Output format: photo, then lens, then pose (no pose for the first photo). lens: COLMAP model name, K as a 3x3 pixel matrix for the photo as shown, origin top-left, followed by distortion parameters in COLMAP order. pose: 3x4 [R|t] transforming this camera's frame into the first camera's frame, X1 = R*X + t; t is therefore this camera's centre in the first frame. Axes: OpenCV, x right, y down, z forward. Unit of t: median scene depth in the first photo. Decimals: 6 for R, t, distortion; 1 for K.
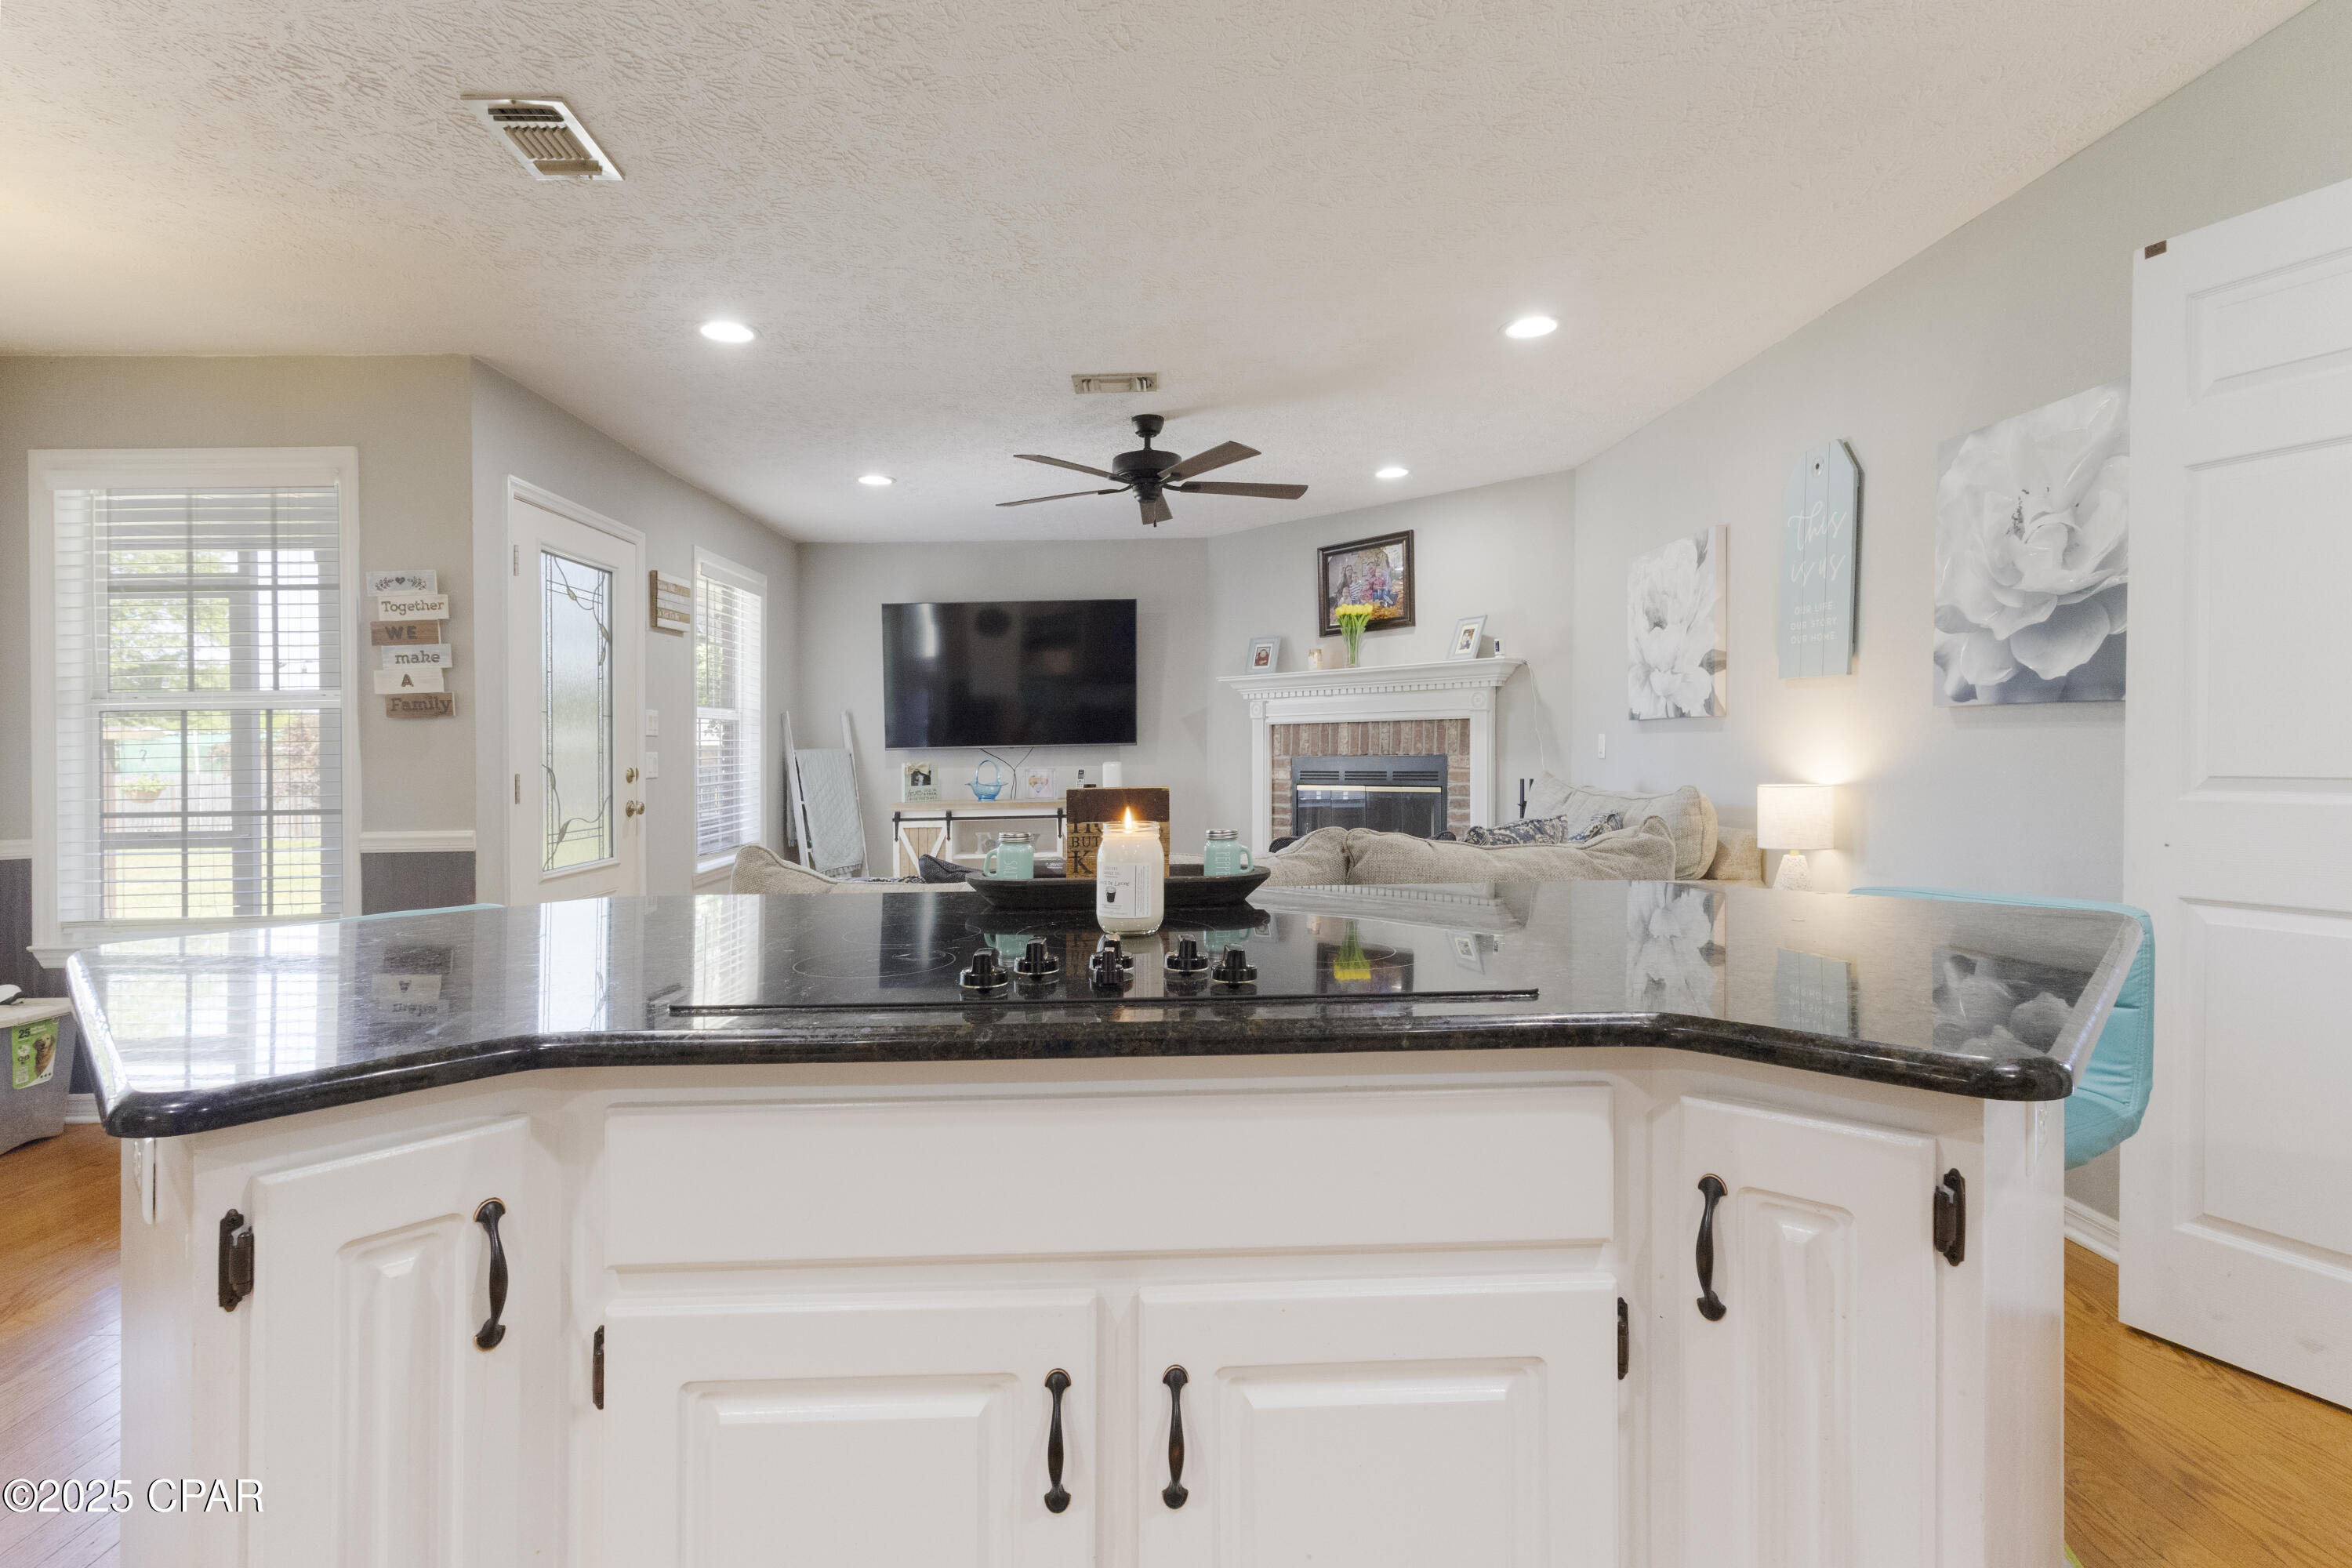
lens RADIAL K [[1092.8, 0, 1161.0], [0, 1092.8, 765.6], [0, 0, 1]] dist [-0.001438, 0.001790]
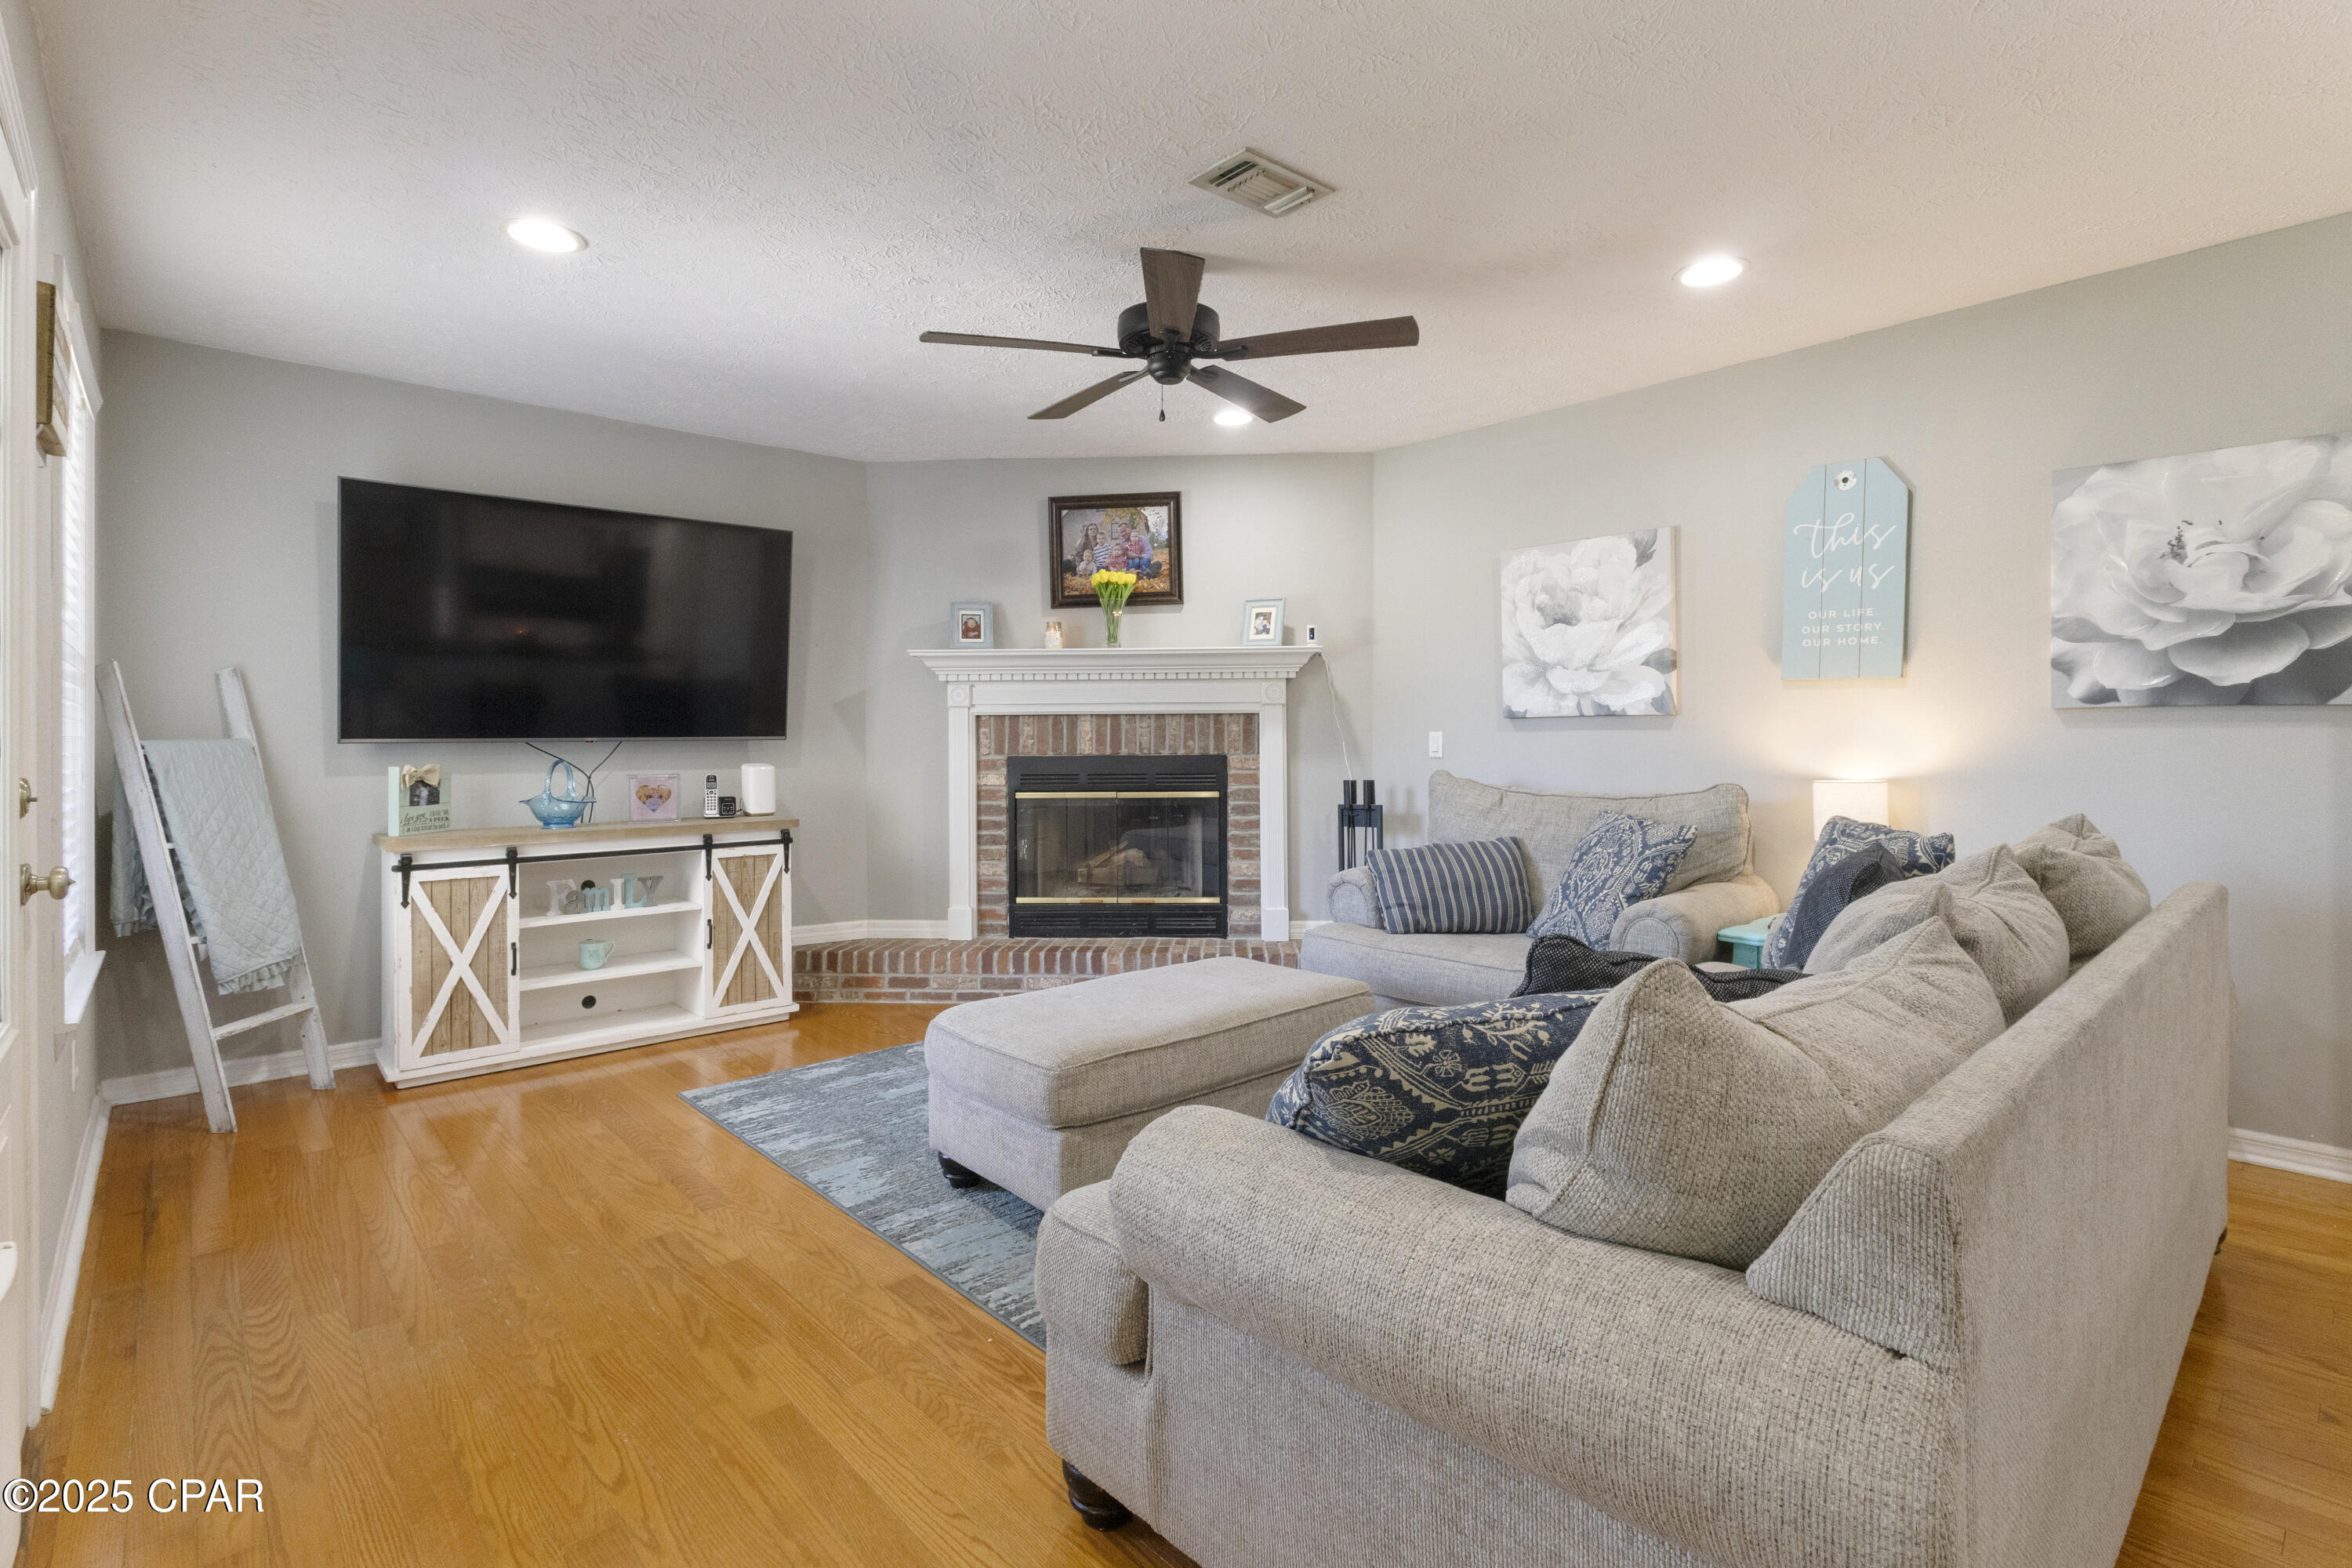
lens RADIAL K [[1092.8, 0, 1170.6], [0, 1092.8, 720.7], [0, 0, 1]] dist [-0.001438, 0.001790]
pose [[0.762047, 0.023883, 0.647082, -0.342650], [0.005207, 0.999061, -0.043007, 0.000974], [-0.647501, 0.036143, 0.761207, 0.367677]]
